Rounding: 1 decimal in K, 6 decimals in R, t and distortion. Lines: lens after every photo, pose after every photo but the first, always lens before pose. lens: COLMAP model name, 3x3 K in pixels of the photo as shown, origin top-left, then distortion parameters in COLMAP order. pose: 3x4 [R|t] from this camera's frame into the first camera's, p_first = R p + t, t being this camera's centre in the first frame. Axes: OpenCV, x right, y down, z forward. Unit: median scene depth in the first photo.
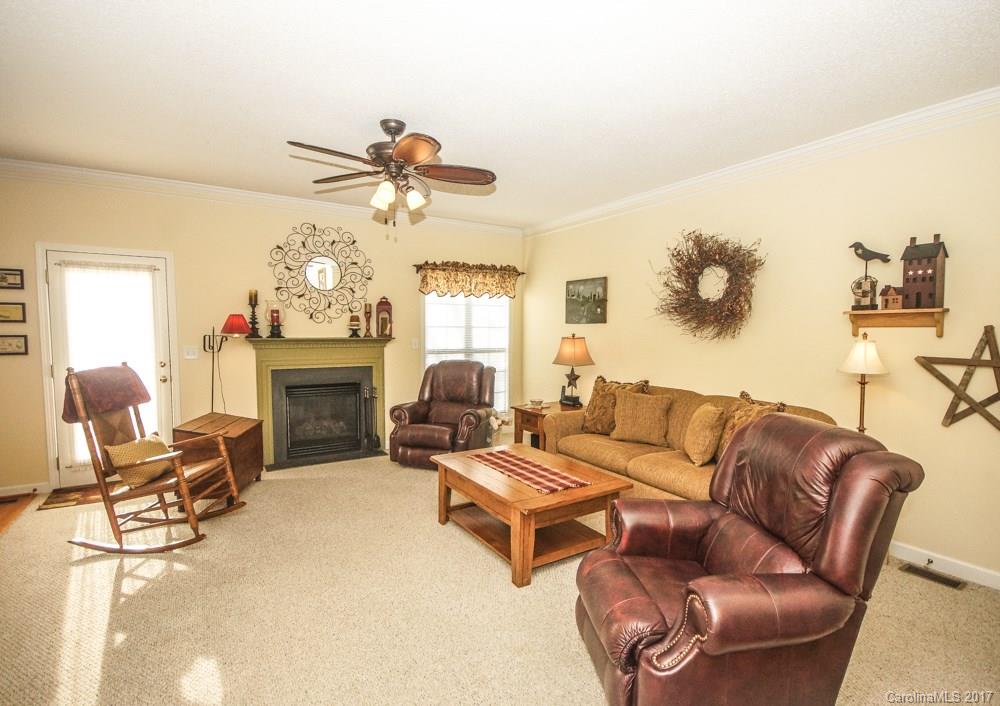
lens RADIAL K [[483.1, 0, 501.2], [0, 483.1, 352.4], [0, 0, 1]] dist [-0.002037, 0.000075]
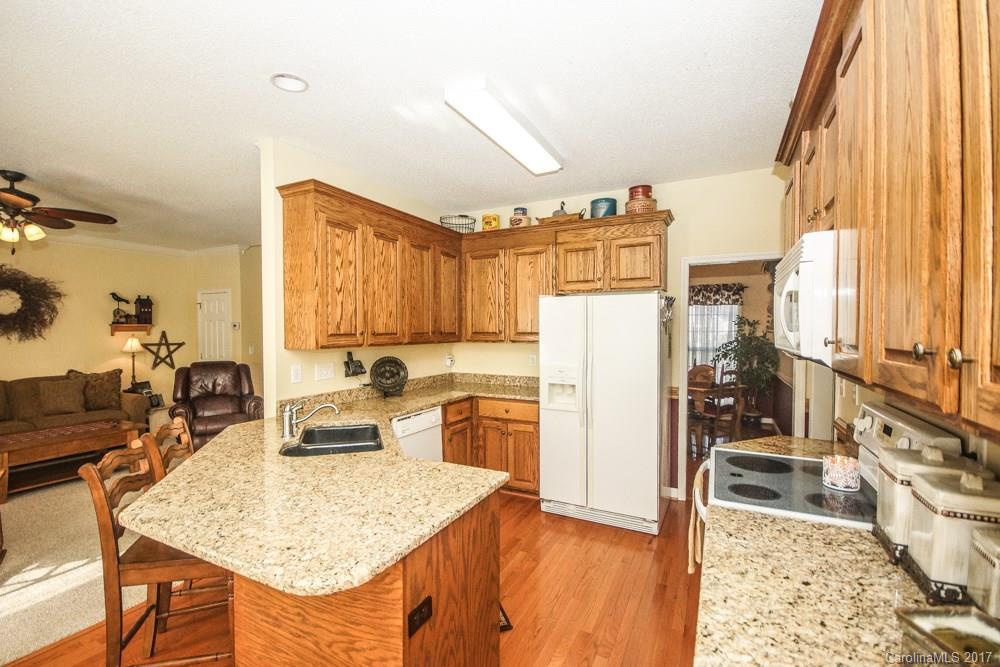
lens RADIAL K [[449.1, 0, 499.6], [0, 449.1, 336.8], [0, 0, 1]] dist [-0.001877, -0.000778]
pose [[-0.514291, -0.022167, 0.857329, -1.450775], [0.041107, 0.997880, 0.050460, -0.045890], [-0.856630, 0.061194, -0.512289, 0.427425]]
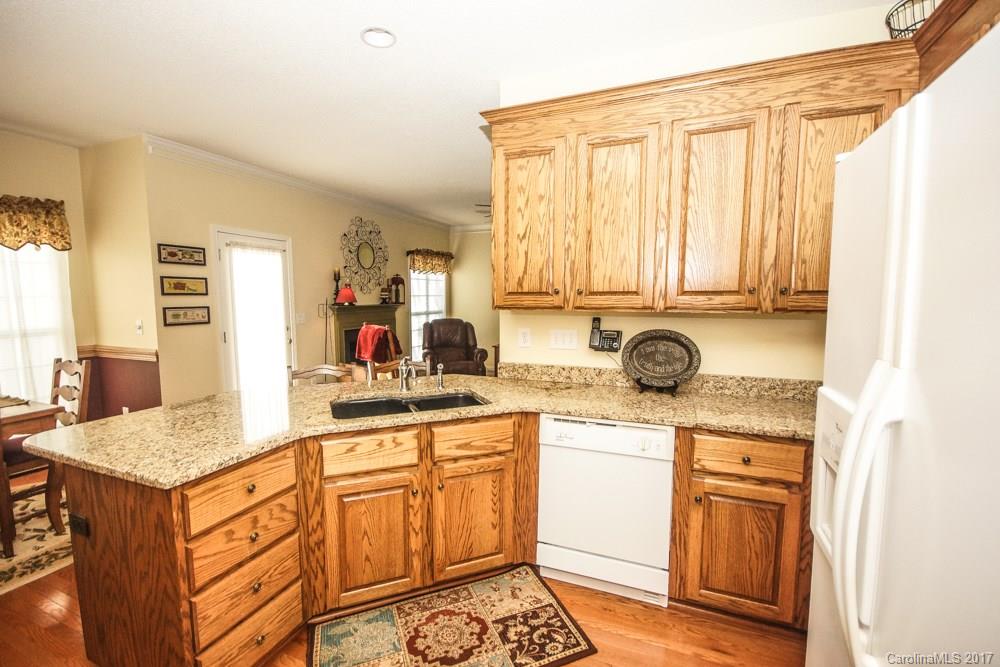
lens RADIAL K [[449.1, 0, 496.6], [0, 449.1, 334.2], [0, 0, 1]] dist [-0.001877, -0.000778]
pose [[0.815259, -0.058090, 0.576175, -1.016792], [0.038561, 0.998193, 0.046077, 0.007224], [-0.577811, -0.015347, 0.816027, -0.250116]]
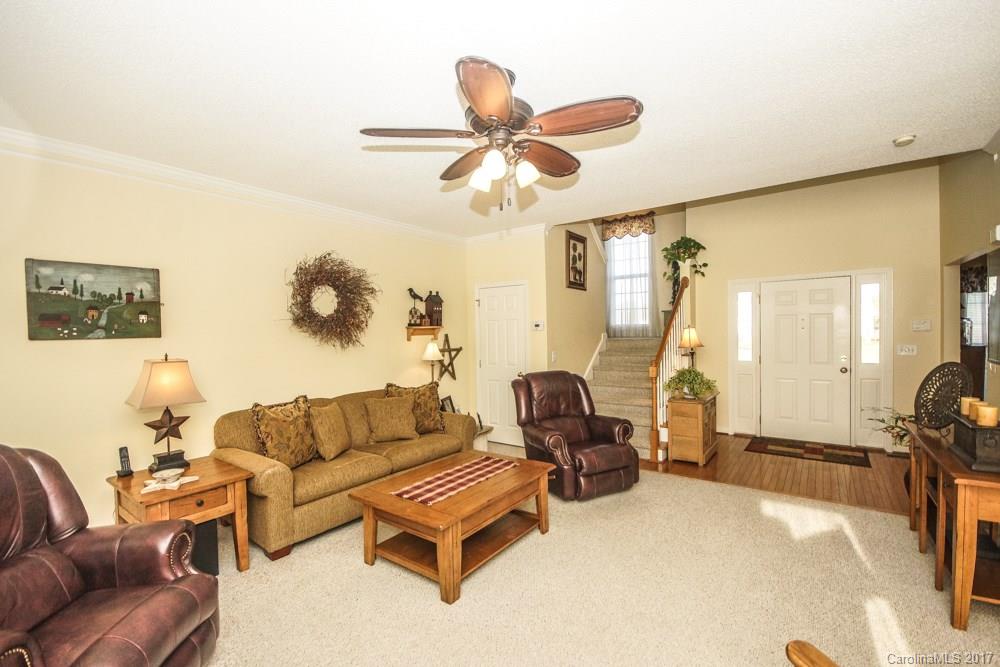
lens RADIAL K [[449.1, 0, 503.2], [0, 449.1, 333.2], [0, 0, 1]] dist [-0.001877, -0.000778]
pose [[-0.399507, -0.020643, 0.916498, -0.714968], [0.049924, 0.997773, 0.044236, -0.090687], [-0.915370, 0.063428, -0.397587, 1.043314]]
